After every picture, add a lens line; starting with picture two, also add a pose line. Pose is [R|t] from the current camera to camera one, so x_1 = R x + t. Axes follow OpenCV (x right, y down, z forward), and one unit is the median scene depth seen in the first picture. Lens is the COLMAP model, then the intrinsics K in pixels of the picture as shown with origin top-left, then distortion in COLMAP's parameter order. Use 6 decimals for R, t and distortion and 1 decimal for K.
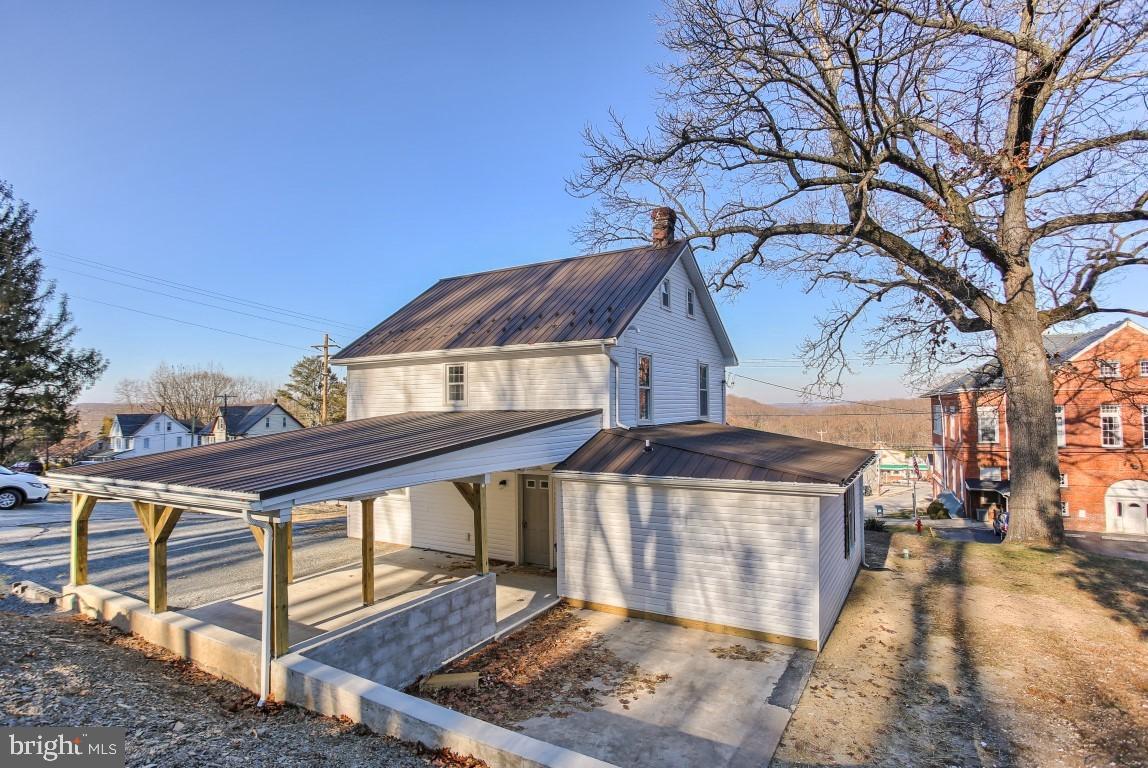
lens RADIAL K [[579.9, 0, 586.8], [0, 579.9, 388.4], [0, 0, 1]] dist [-0.029836, 0.000568]
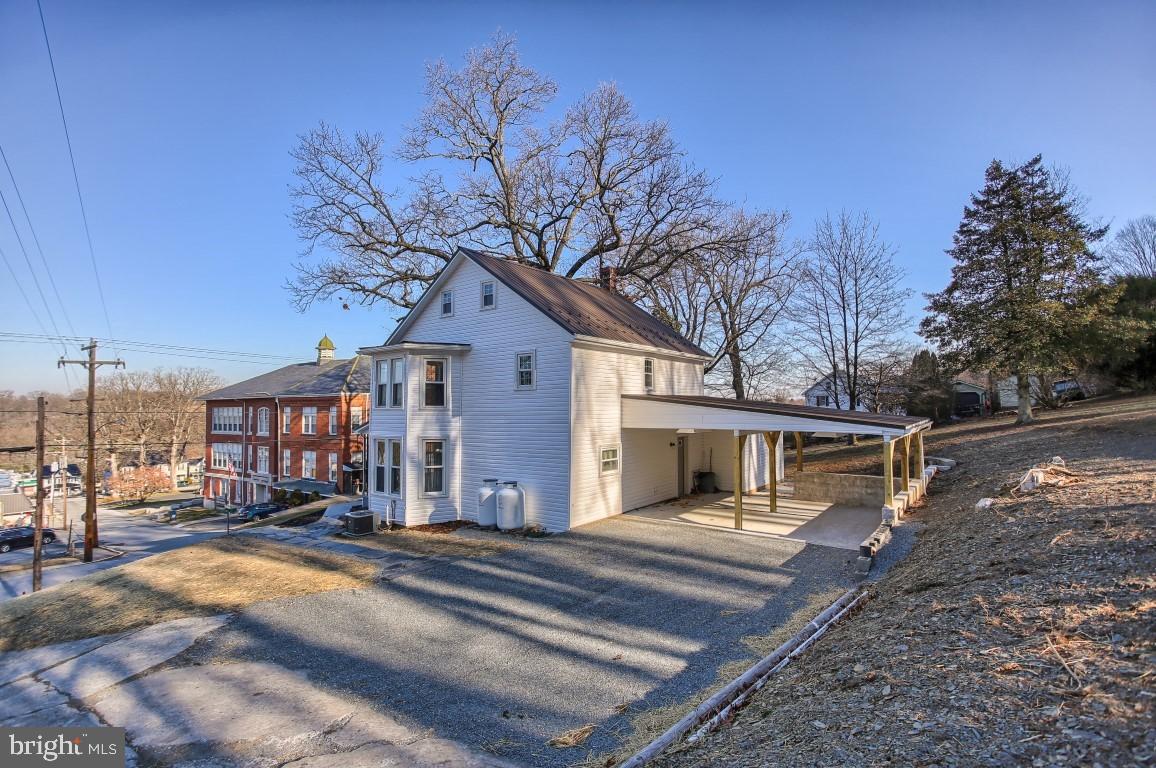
lens RADIAL K [[545.9, 0, 578.0], [0, 545.9, 384.0], [0, 0, 1]] dist [-0.034784, 0.020873]
pose [[0.118963, 0.051041, 0.991586, -1.357635], [-0.026659, 0.998482, -0.048197, 0.072947], [-0.992541, -0.020701, 0.120143, 0.941358]]
